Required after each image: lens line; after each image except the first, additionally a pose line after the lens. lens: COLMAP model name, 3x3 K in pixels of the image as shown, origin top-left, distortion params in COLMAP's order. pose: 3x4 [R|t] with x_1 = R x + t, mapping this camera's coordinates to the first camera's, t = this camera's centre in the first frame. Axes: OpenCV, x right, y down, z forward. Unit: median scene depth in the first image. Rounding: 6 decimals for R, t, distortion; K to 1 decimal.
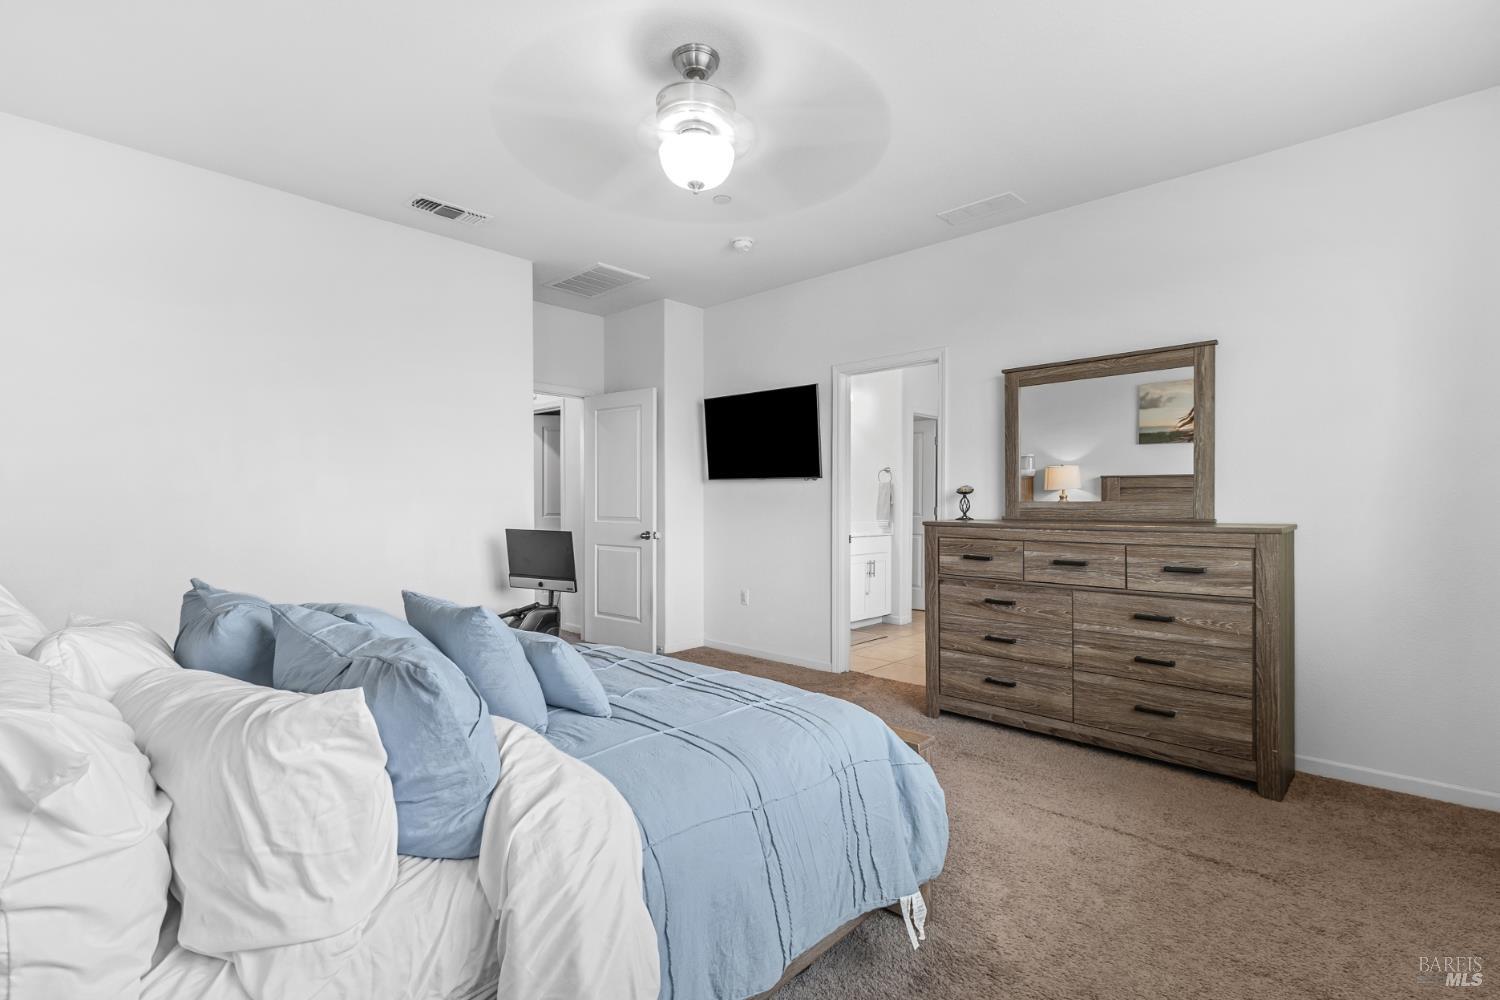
lens RADIAL K [[686.1, 0, 750.6], [0, 686.1, 503.9], [0, 0, 1]] dist [0.026342, -0.006687]
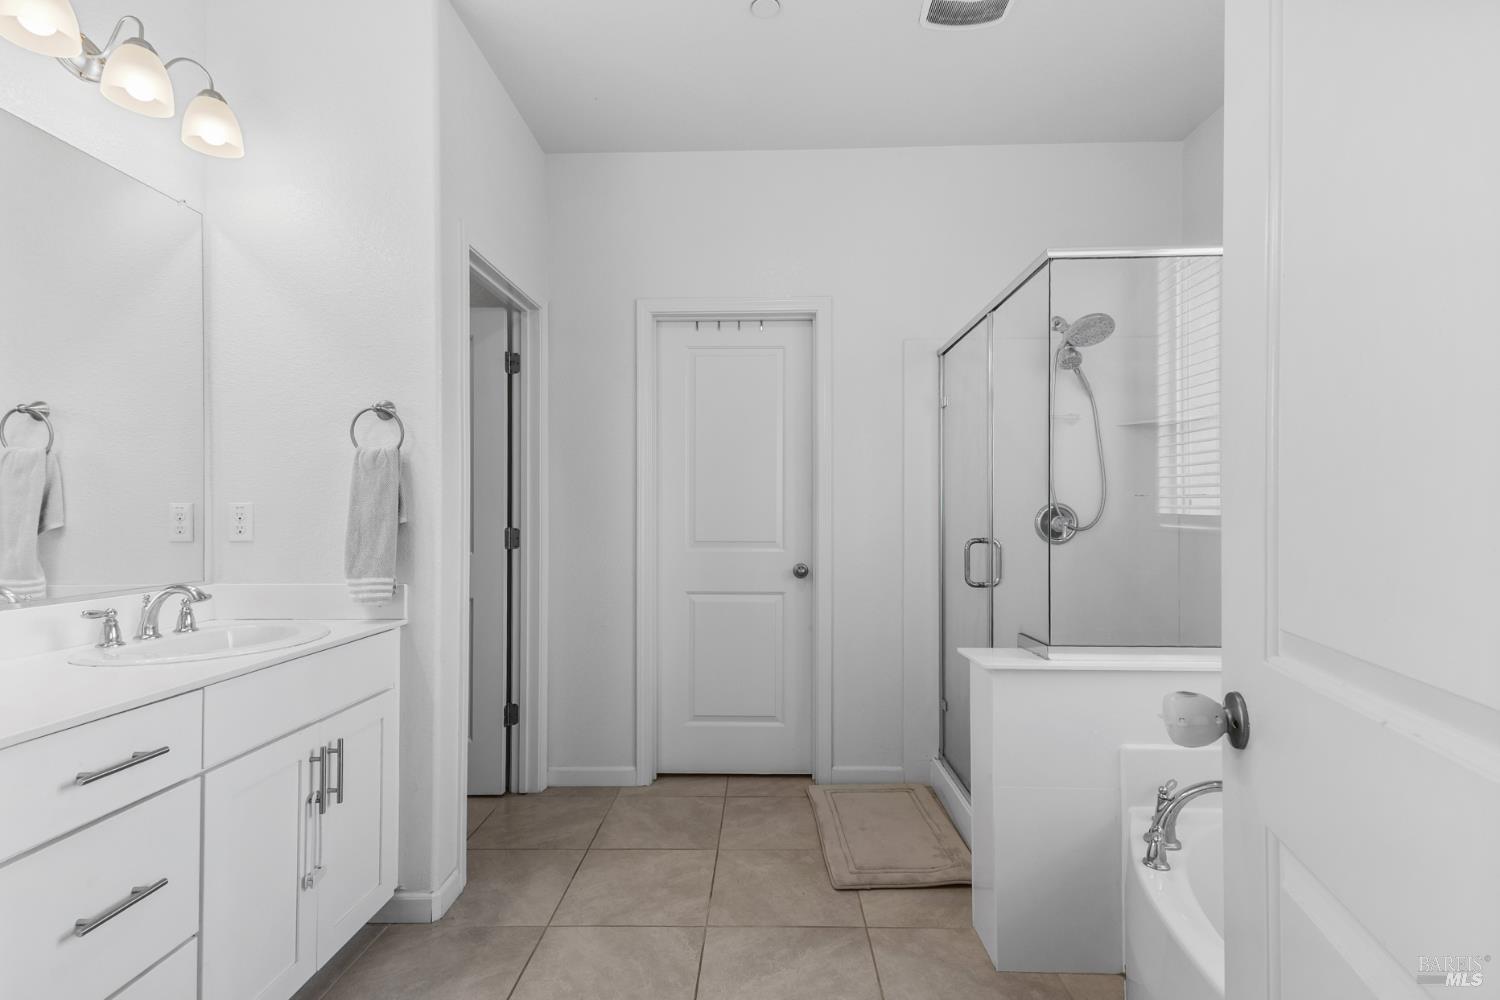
lens RADIAL K [[710.3, 0, 746.0], [0, 710.3, 509.8], [0, 0, 1]] dist [0.024057, -0.000235]
pose [[0.745362, 0.000479, 0.666660, 0.108812], [0.003462, 0.999983, -0.004590, -0.004085], [-0.666651, 0.005729, 0.745348, 0.668335]]
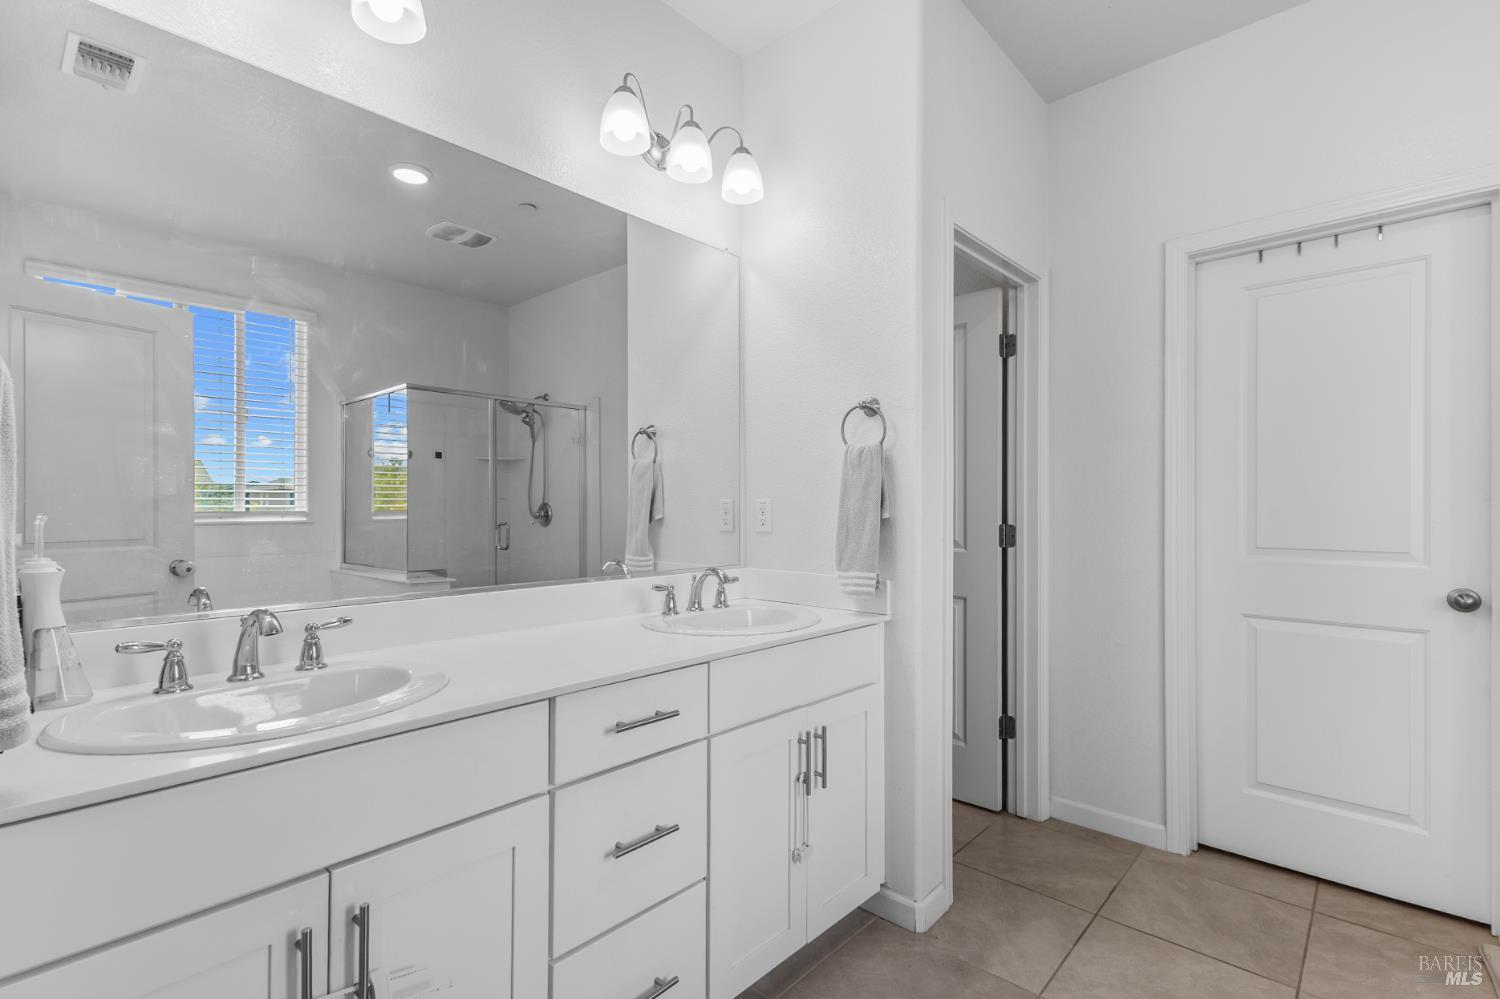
lens RADIAL K [[686.1, 0, 750.6], [0, 686.1, 503.4], [0, 0, 1]] dist [0.026342, -0.006687]
pose [[0.999848, -0.000171, 0.017433, 0.141505], [0.000298, 0.999974, -0.007261, -0.004616], [-0.017431, 0.007265, 0.999822, 0.702976]]
